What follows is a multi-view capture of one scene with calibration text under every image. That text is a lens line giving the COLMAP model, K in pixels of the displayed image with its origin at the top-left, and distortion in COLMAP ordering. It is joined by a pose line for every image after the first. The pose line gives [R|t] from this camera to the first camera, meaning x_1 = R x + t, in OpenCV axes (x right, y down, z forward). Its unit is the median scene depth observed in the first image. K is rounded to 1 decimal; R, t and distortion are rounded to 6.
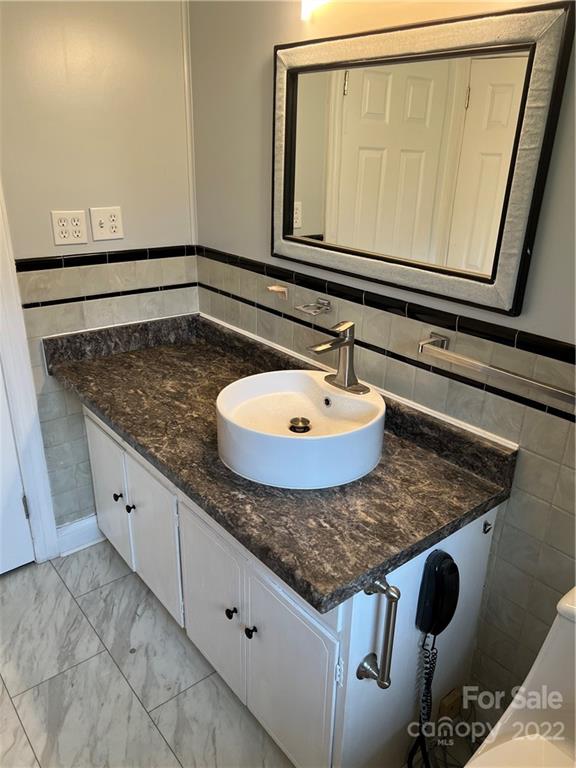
lens RADIAL K [[576.3, 0, 291.9], [0, 576.3, 394.9], [0, 0, 1]] dist [0.049631, -0.051771]
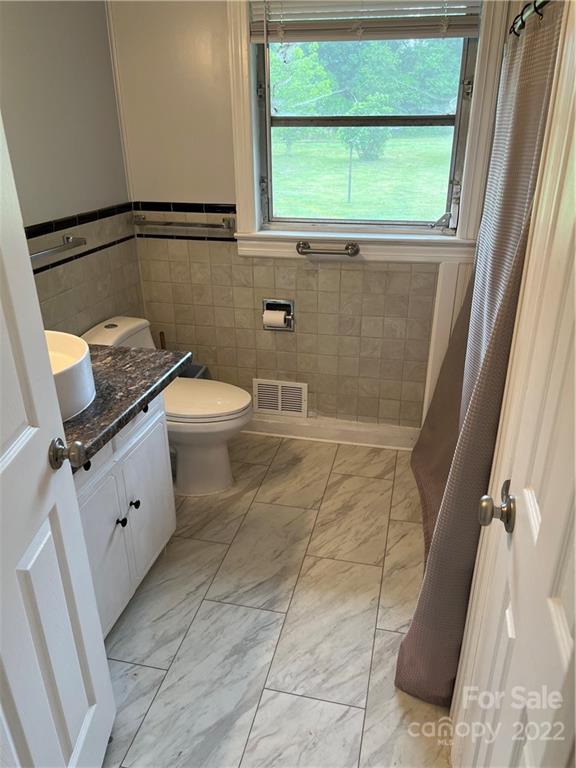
lens RADIAL K [[576.3, 0, 292.9], [0, 576.3, 388.0], [0, 0, 1]] dist [0.049631, -0.051771]
pose [[-0.611758, -0.350991, 0.708913, -0.893080], [0.297060, 0.728649, 0.617111, -0.369015], [-0.733149, 0.588113, -0.341491, 0.854246]]
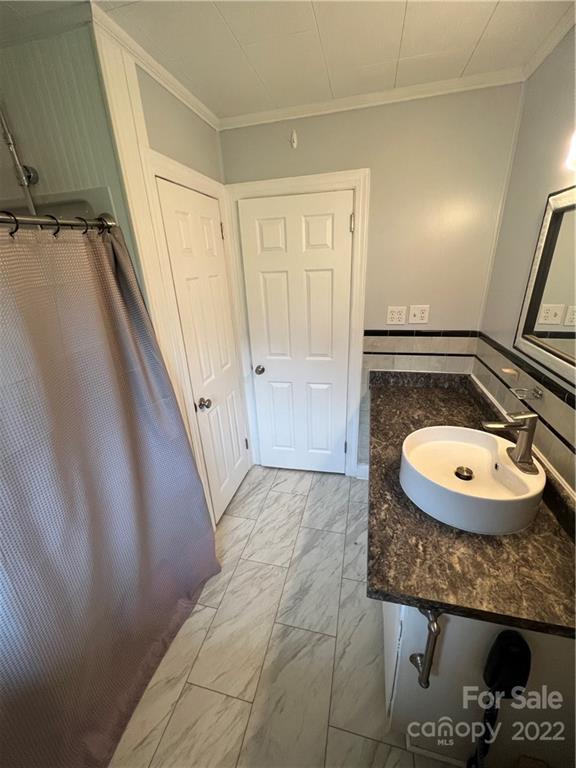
lens RADIAL K [[306.5, 0, 287.4], [0, 306.5, 384.7], [0, 0, 1]] dist [-0.001879, 0.000425]
pose [[0.592430, 0.248276, -0.766411, 0.235112], [-0.255305, 0.960153, 0.113689, -0.108774], [0.764098, 0.128316, 0.632210, 0.160615]]
